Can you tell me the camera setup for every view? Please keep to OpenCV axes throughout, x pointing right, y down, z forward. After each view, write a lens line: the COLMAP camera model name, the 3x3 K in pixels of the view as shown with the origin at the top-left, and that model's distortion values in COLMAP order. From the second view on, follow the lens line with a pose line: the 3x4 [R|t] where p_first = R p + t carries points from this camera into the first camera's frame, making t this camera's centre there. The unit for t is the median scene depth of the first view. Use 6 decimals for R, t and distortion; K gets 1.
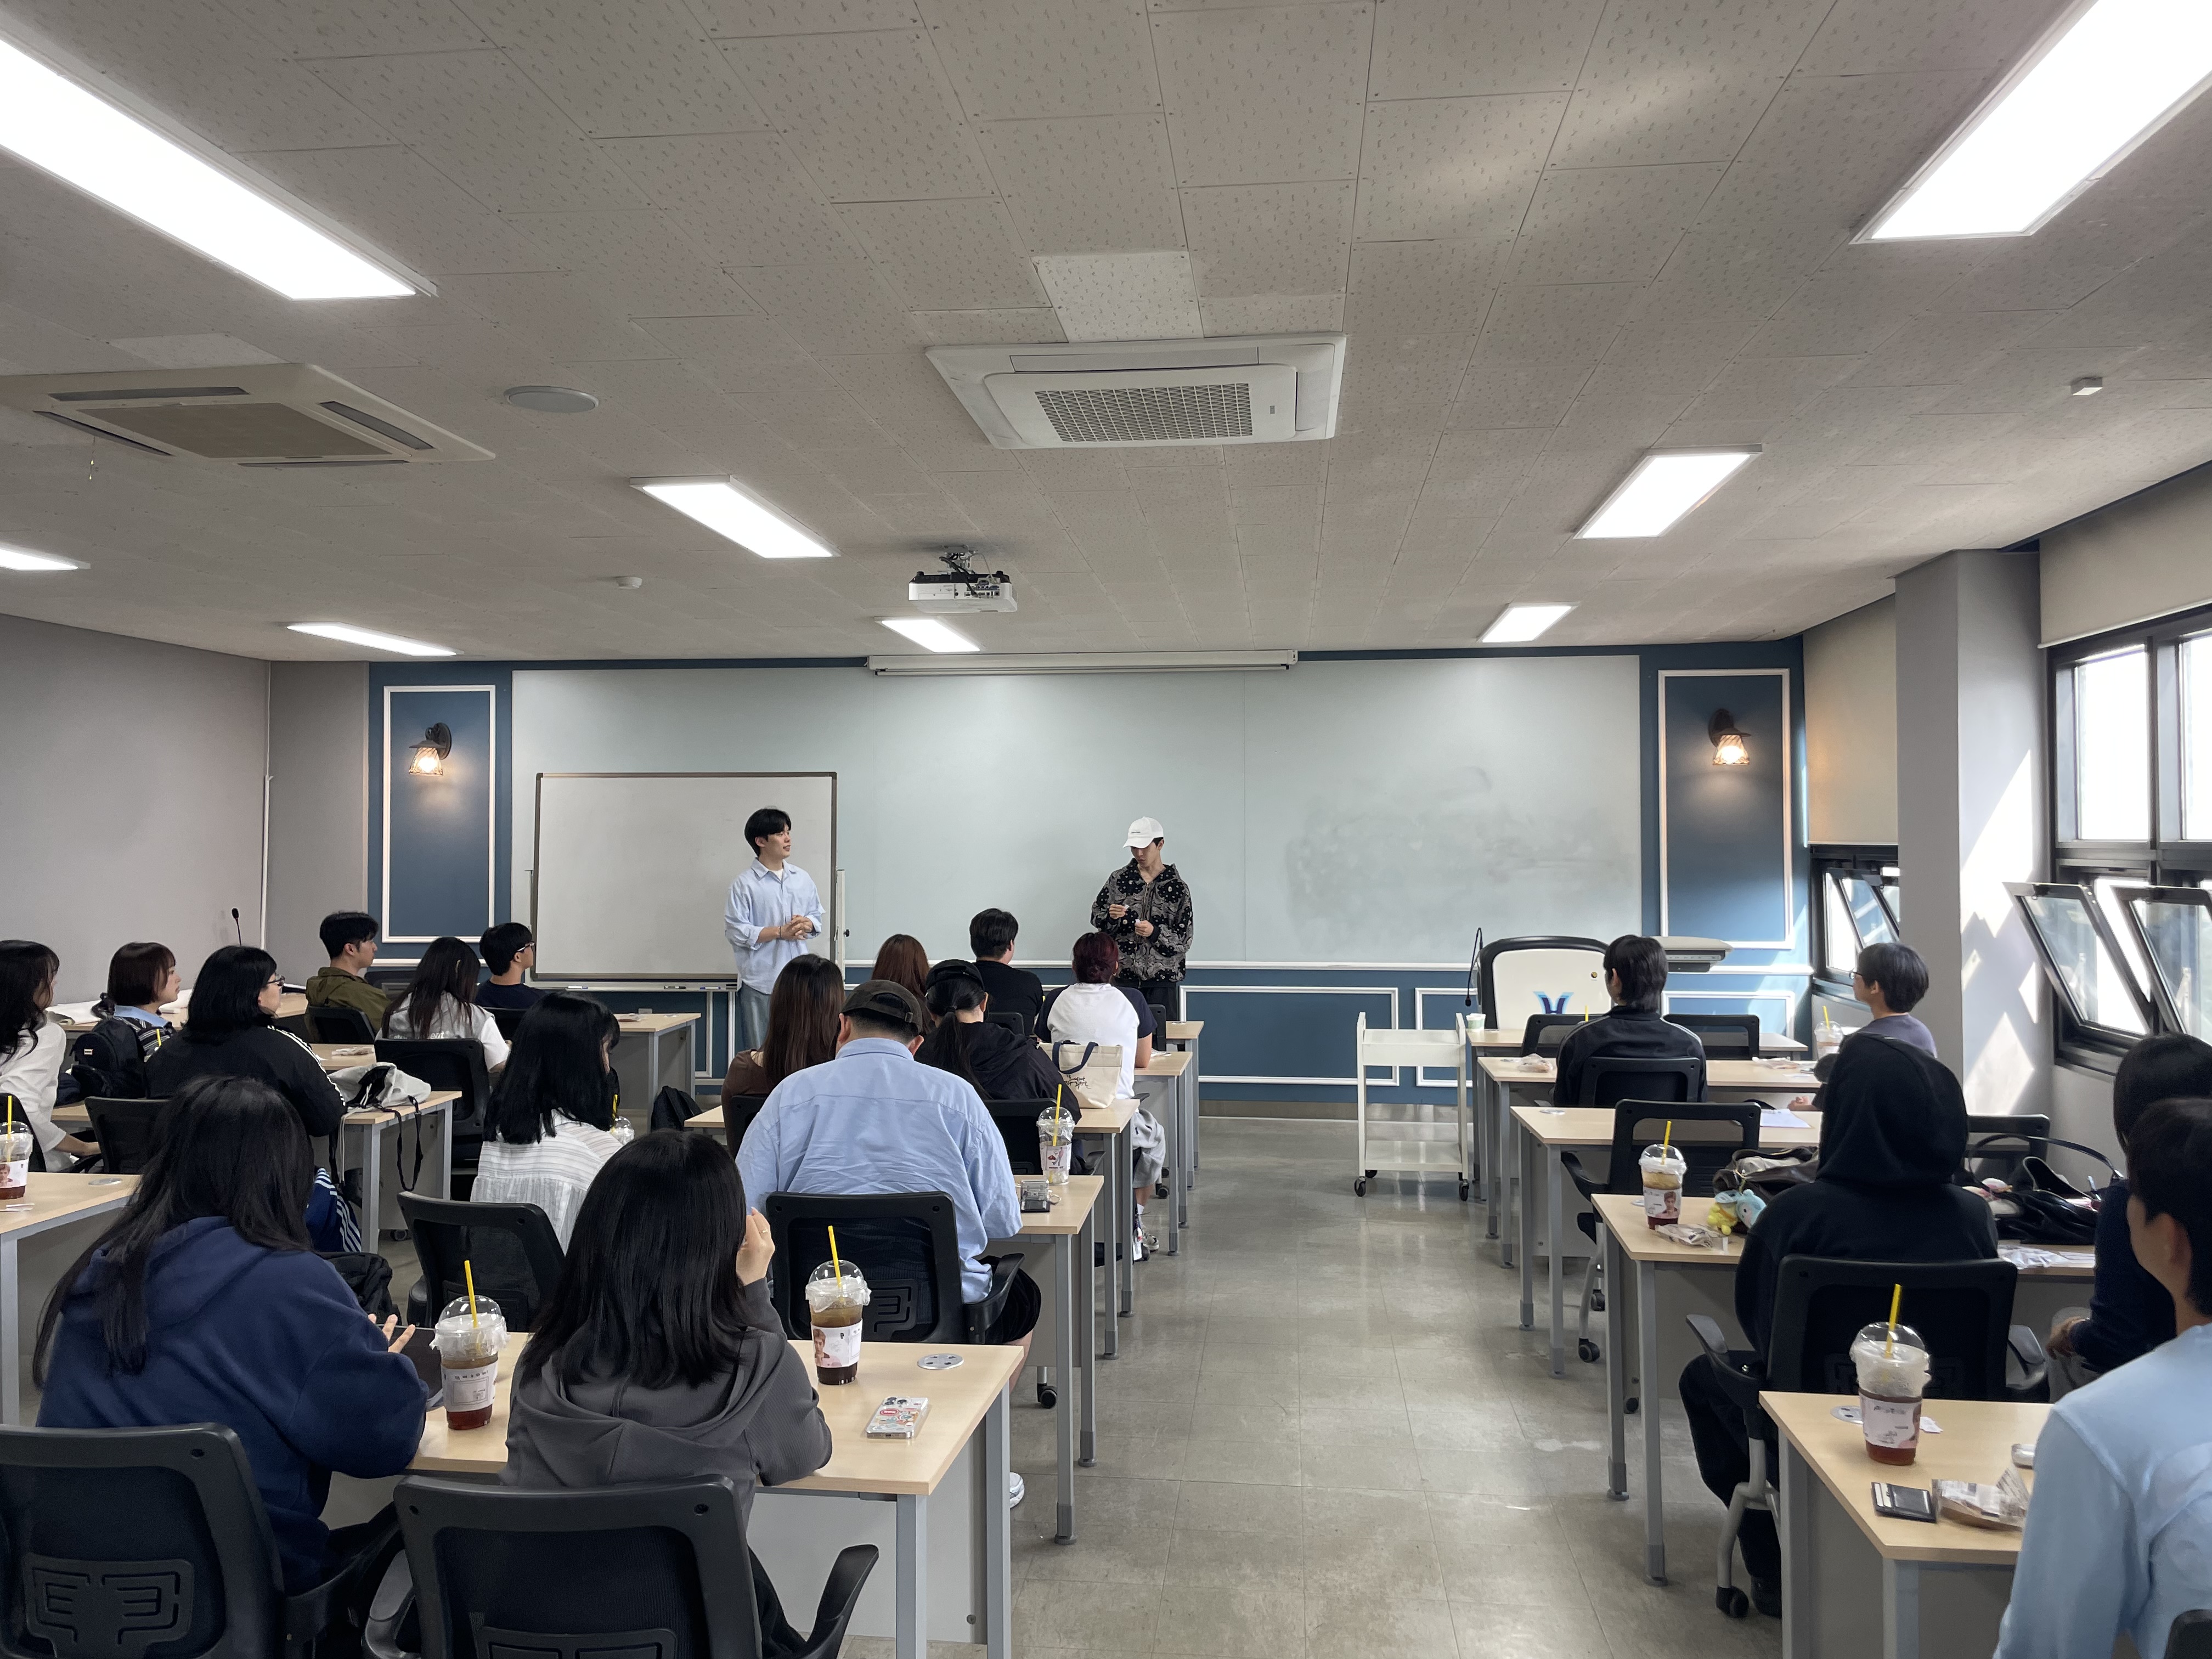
lens RADIAL K [[1684.6, 0, 1115.8], [0, 1684.6, 849.7], [0, 0, 1]] dist [0.043519, -0.032316]
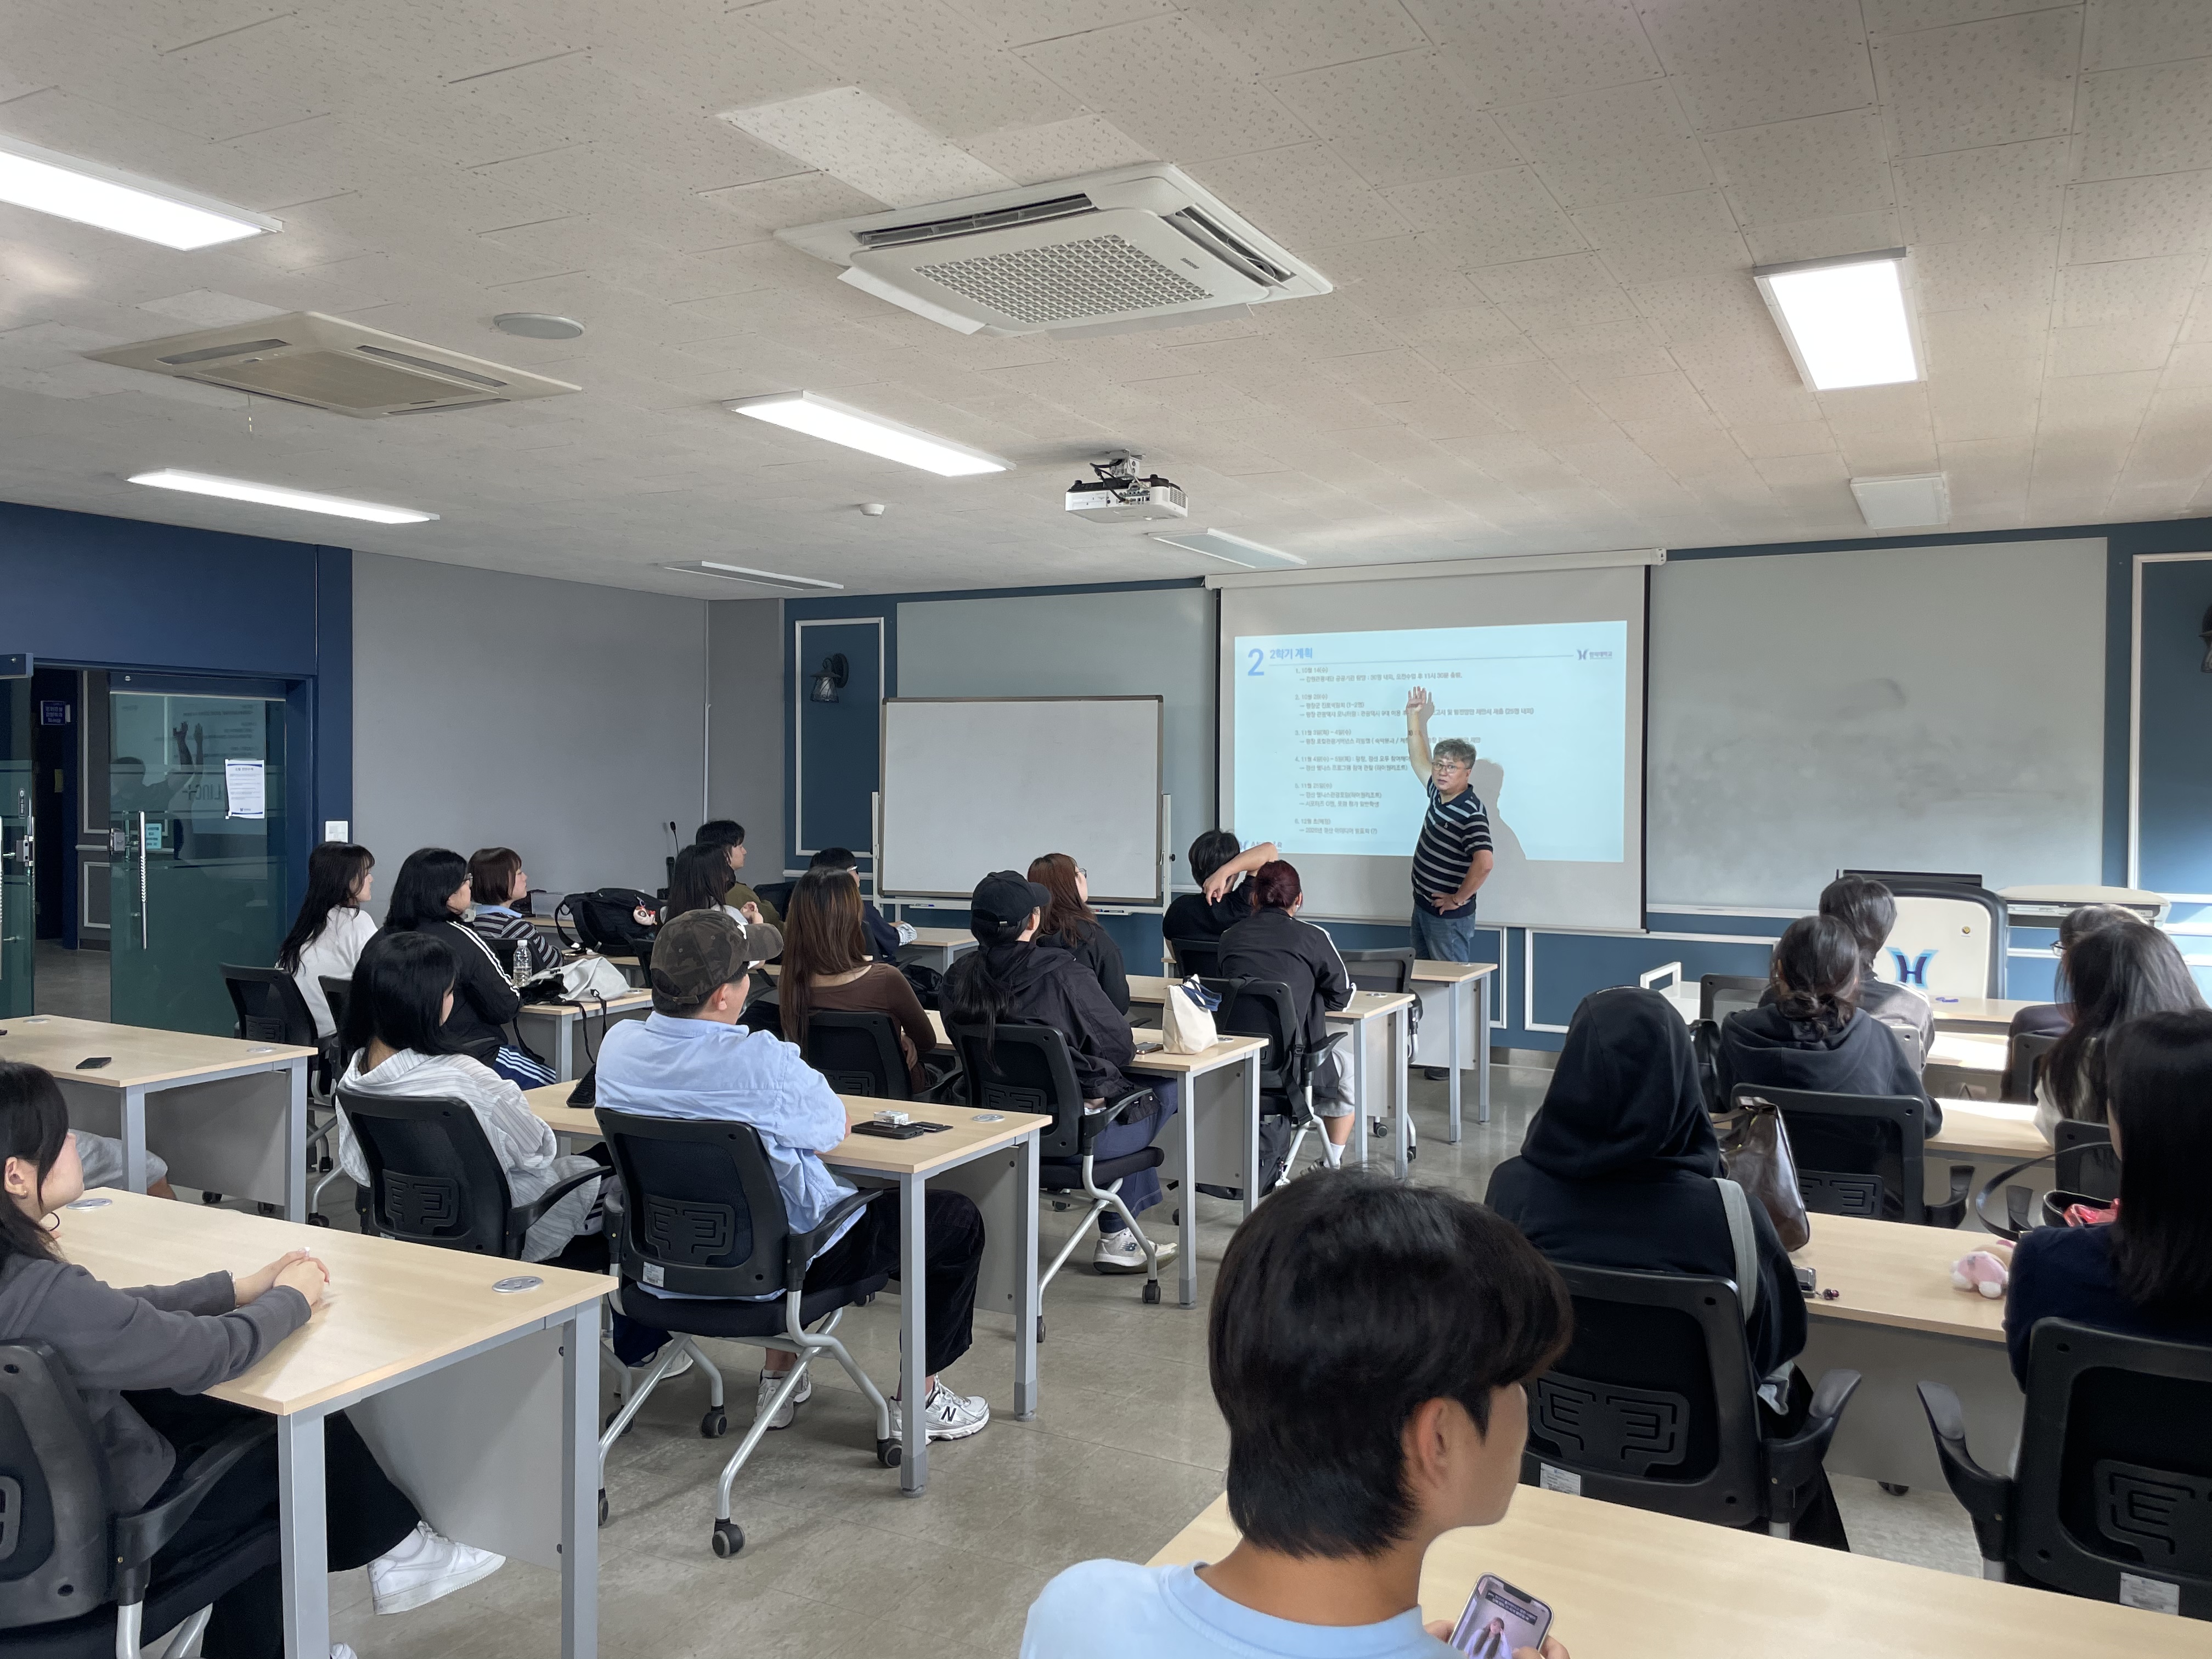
lens RADIAL K [[1684.6, 0, 1128.0], [0, 1684.6, 821.5], [0, 0, 1]] dist [0.043519, -0.032316]
pose [[0.931144, 0.016942, -0.364258, 0.234710], [-0.008078, 0.999633, 0.025843, 0.003965], [0.364562, -0.021121, 0.930940, 0.099451]]
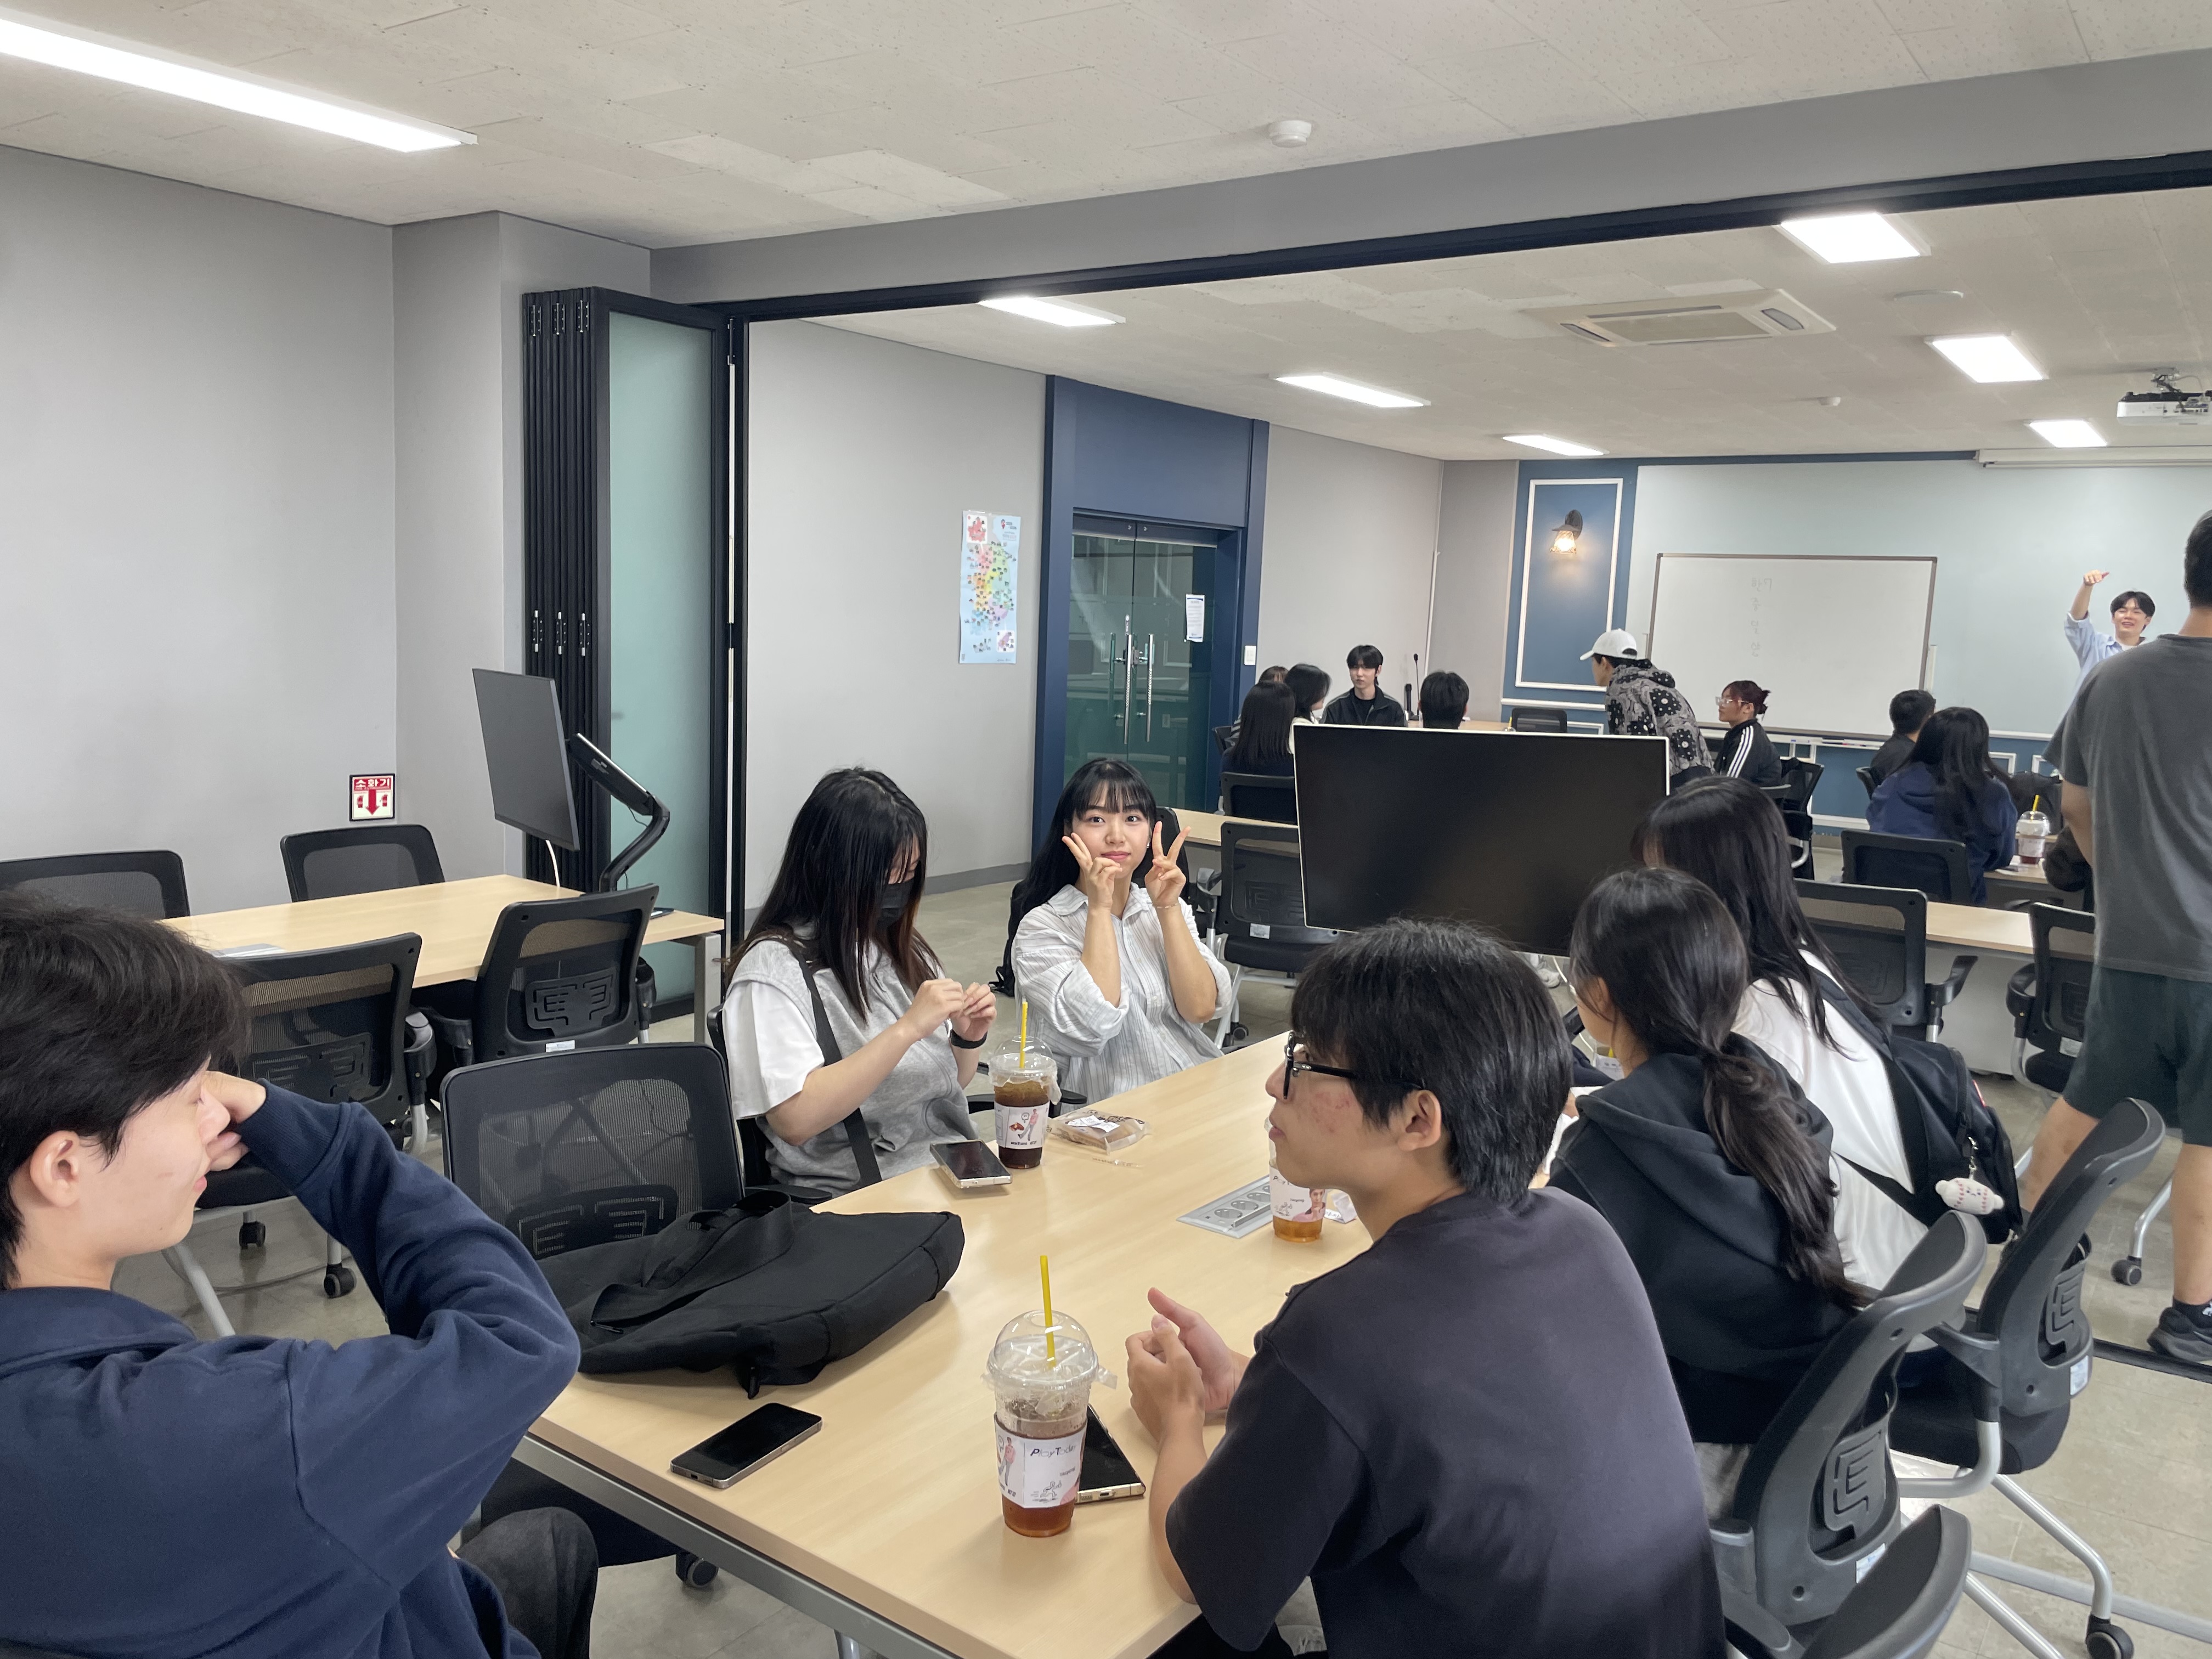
lens RADIAL K [[1684.6, 0, 1105.9], [0, 1684.6, 821.7], [0, 0, 1]] dist [0.043519, -0.032316]
pose [[0.872685, 0.097796, -0.478390, -0.124958], [-0.039959, 0.990755, 0.129645, 0.005018], [0.486646, -0.094023, 0.868525, -0.358001]]
